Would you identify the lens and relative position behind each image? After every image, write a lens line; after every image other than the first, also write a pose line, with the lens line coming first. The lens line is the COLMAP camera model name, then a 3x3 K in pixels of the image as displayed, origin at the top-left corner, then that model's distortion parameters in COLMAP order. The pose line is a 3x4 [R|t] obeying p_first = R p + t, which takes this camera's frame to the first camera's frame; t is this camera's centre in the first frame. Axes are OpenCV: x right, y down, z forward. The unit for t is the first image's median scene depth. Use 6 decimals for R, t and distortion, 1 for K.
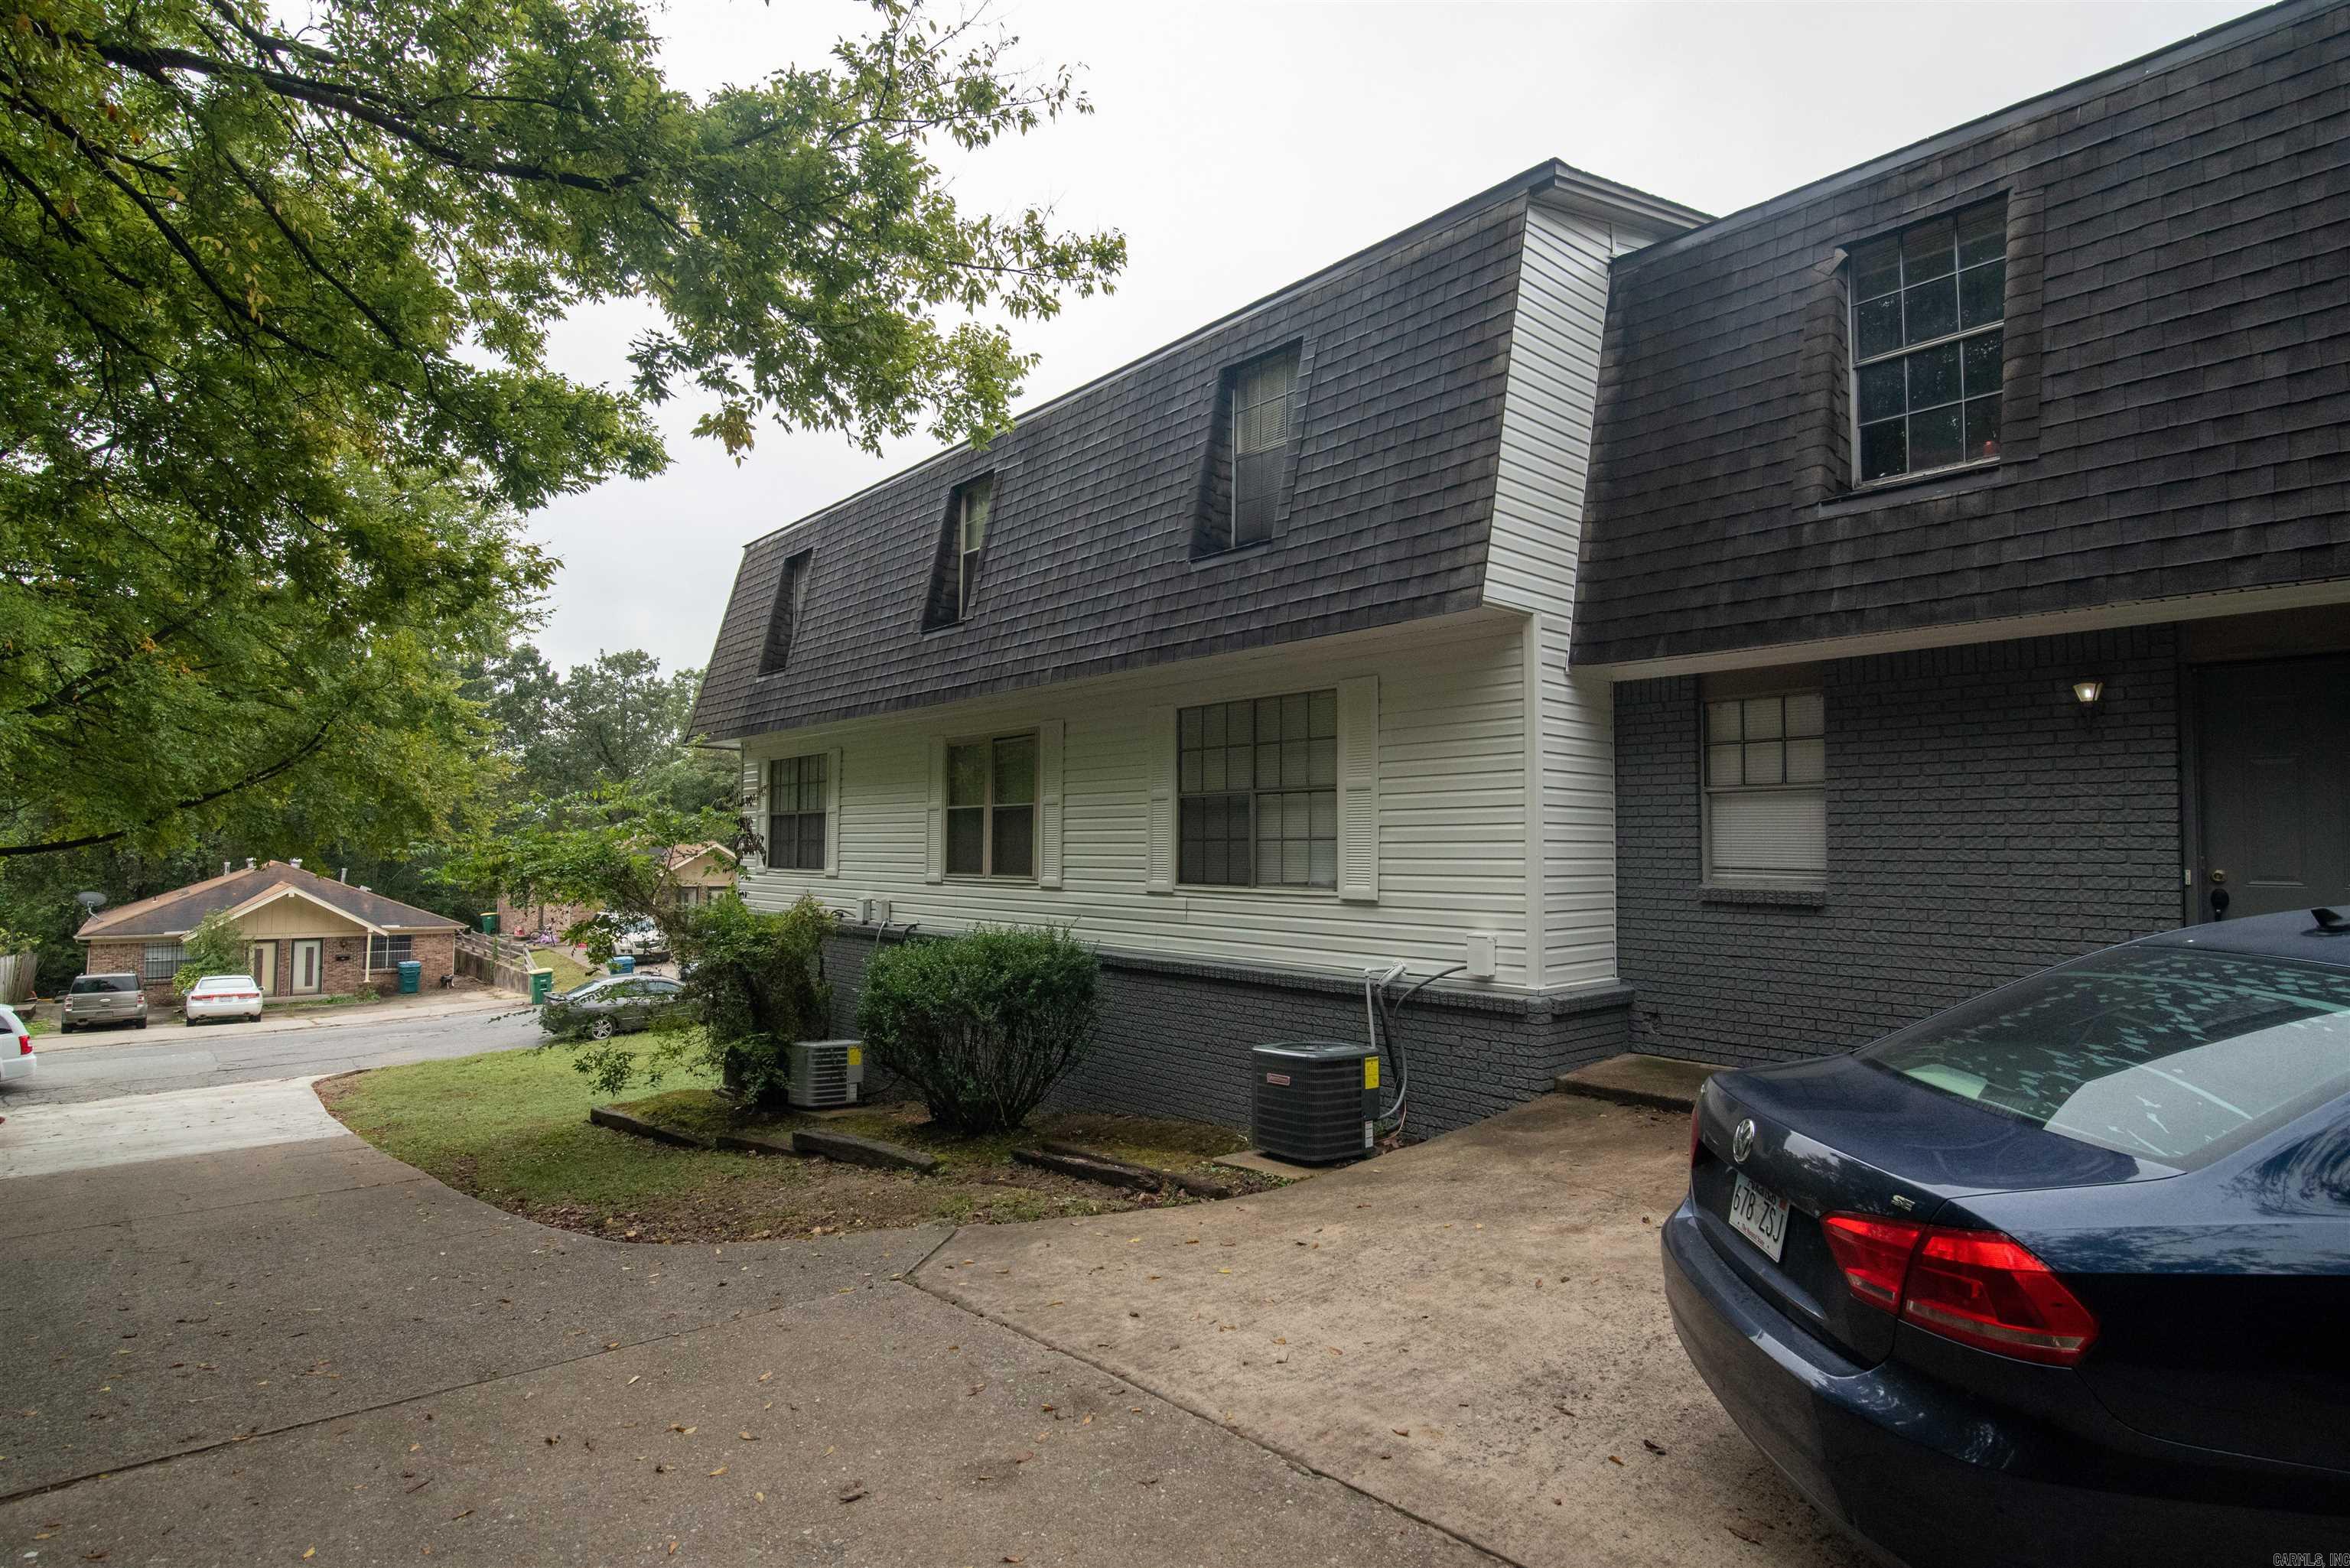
lens RADIAL K [[1217.0, 0, 1176.6], [0, 1217.0, 781.0], [0, 0, 1]] dist [-0.000618, -0.001304]
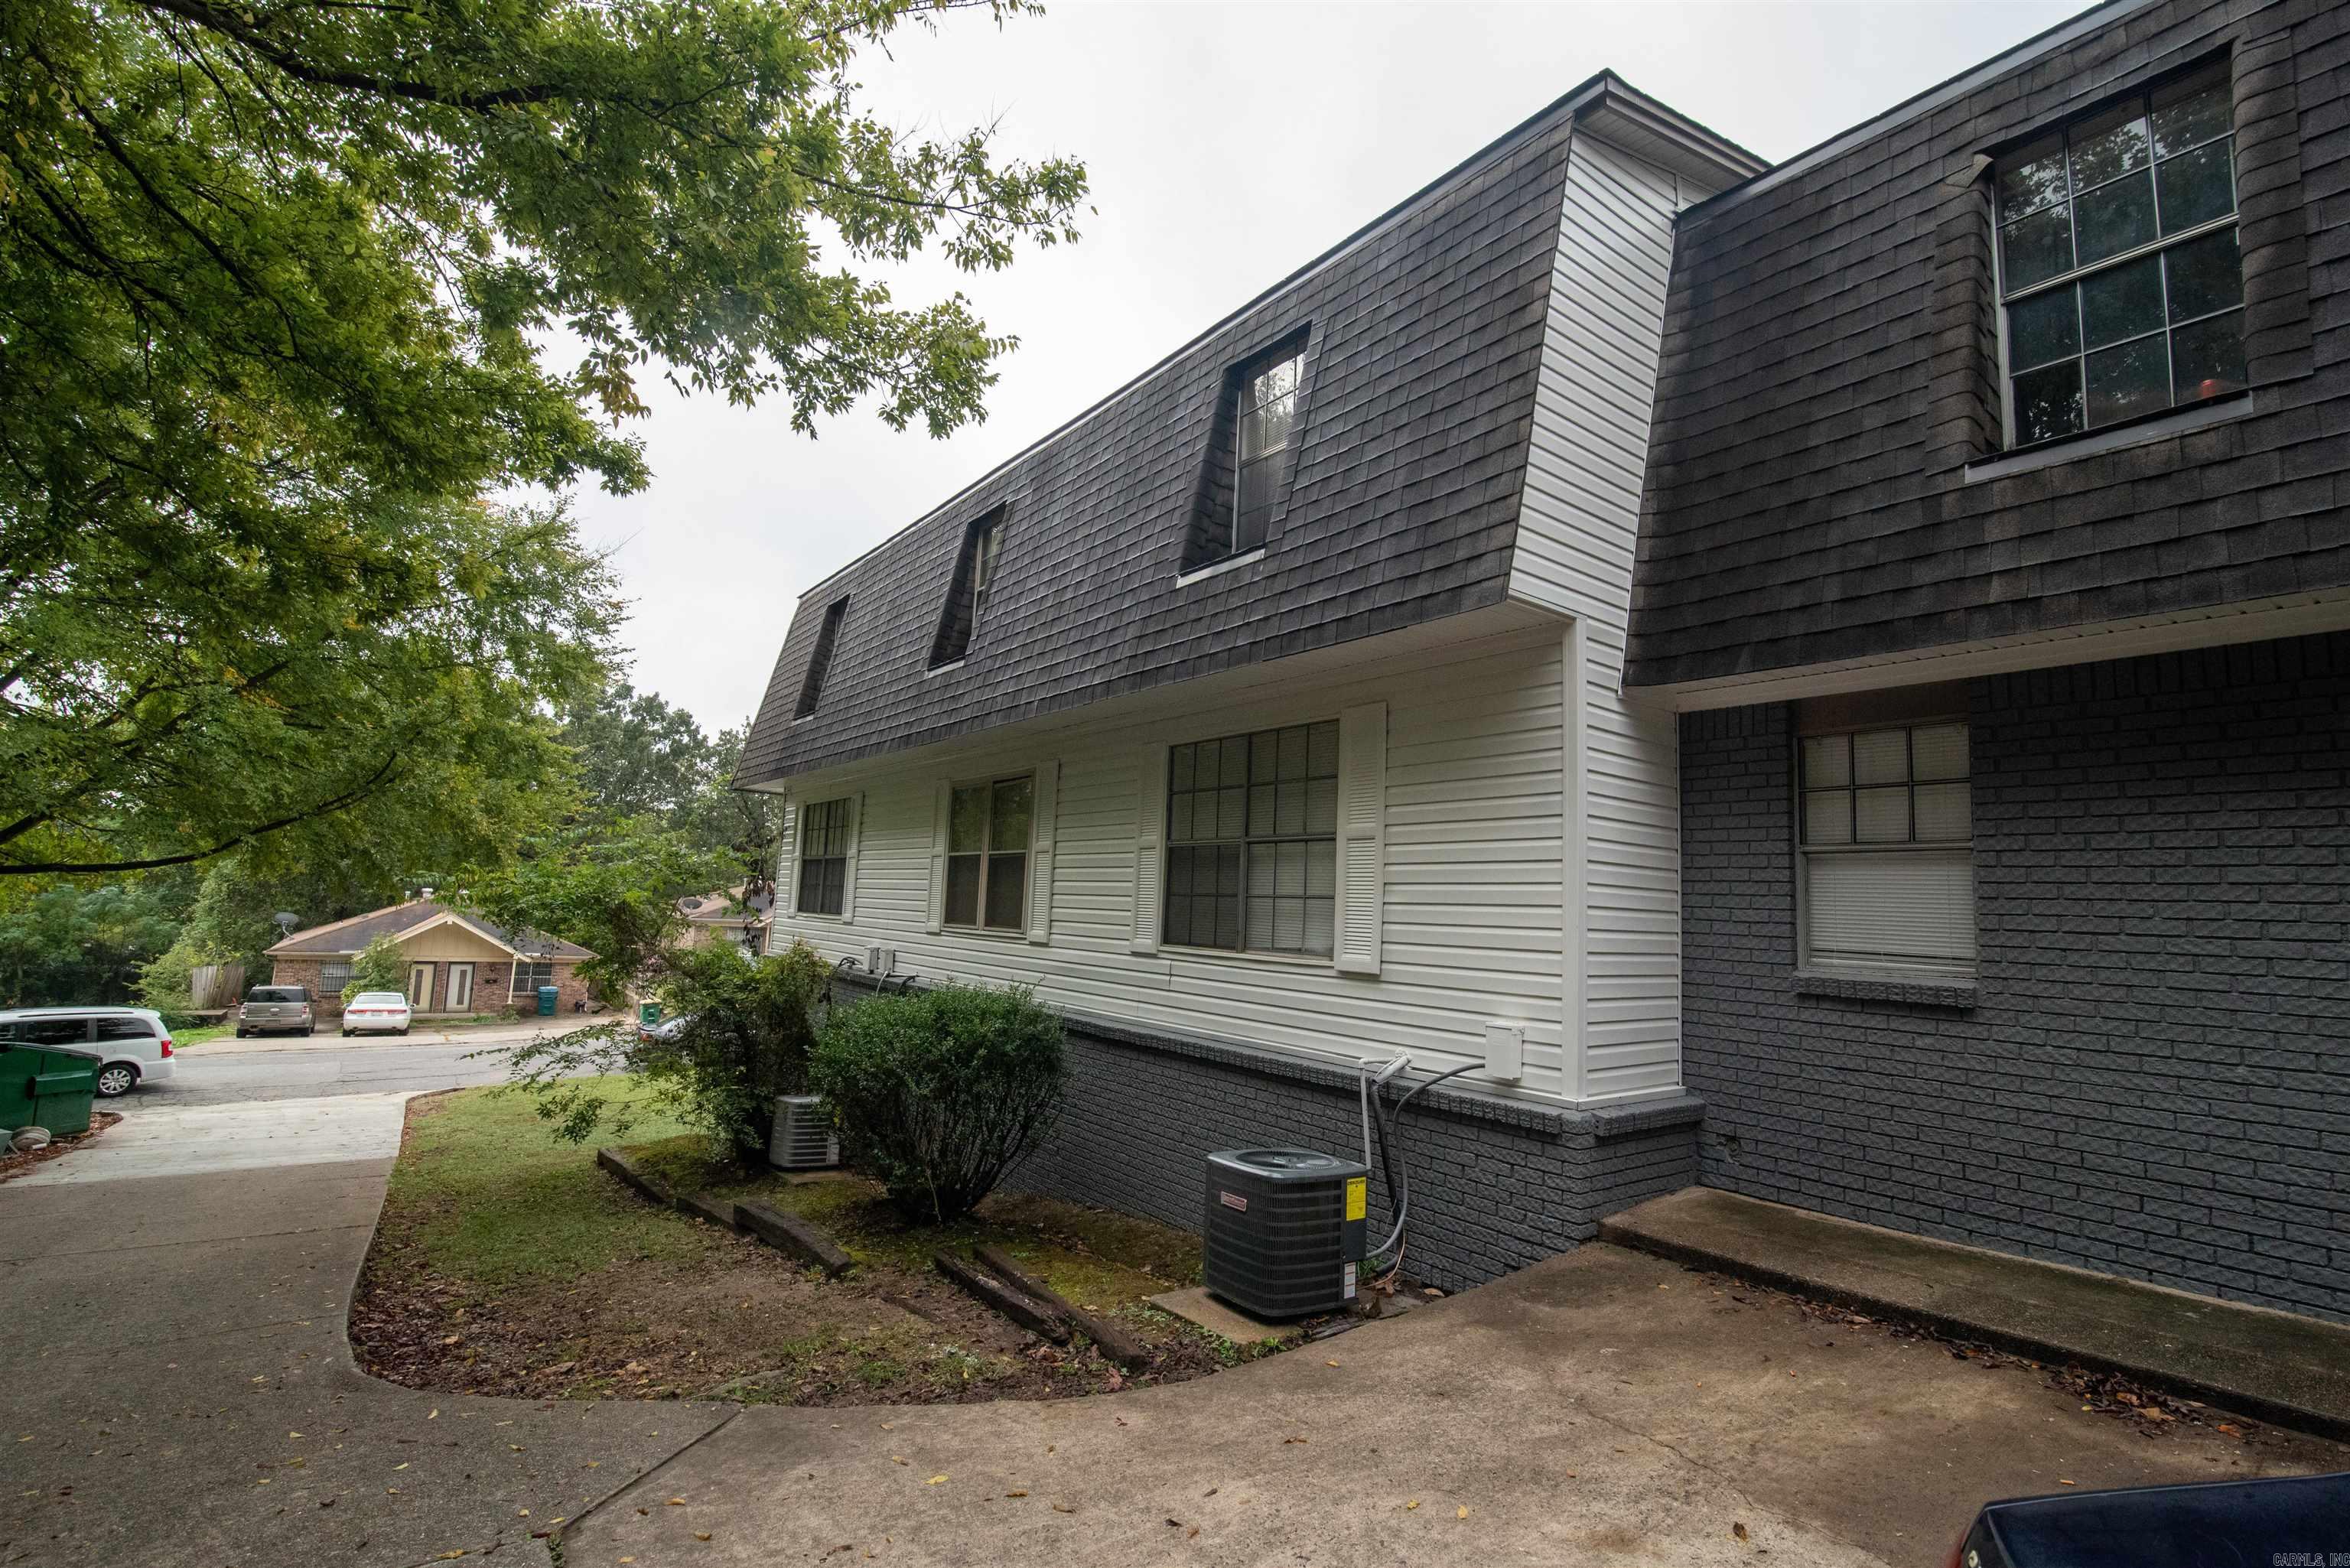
lens RADIAL K [[1076.9, 0, 1177.9], [0, 1076.9, 783.6], [0, 0, 1]] dist [-0.011821, 0.000020]
pose [[0.996155, 0.027982, -0.083025, 0.093022], [-0.033184, 0.997527, -0.061953, 0.021255], [0.081086, 0.064470, 0.994620, 0.281151]]
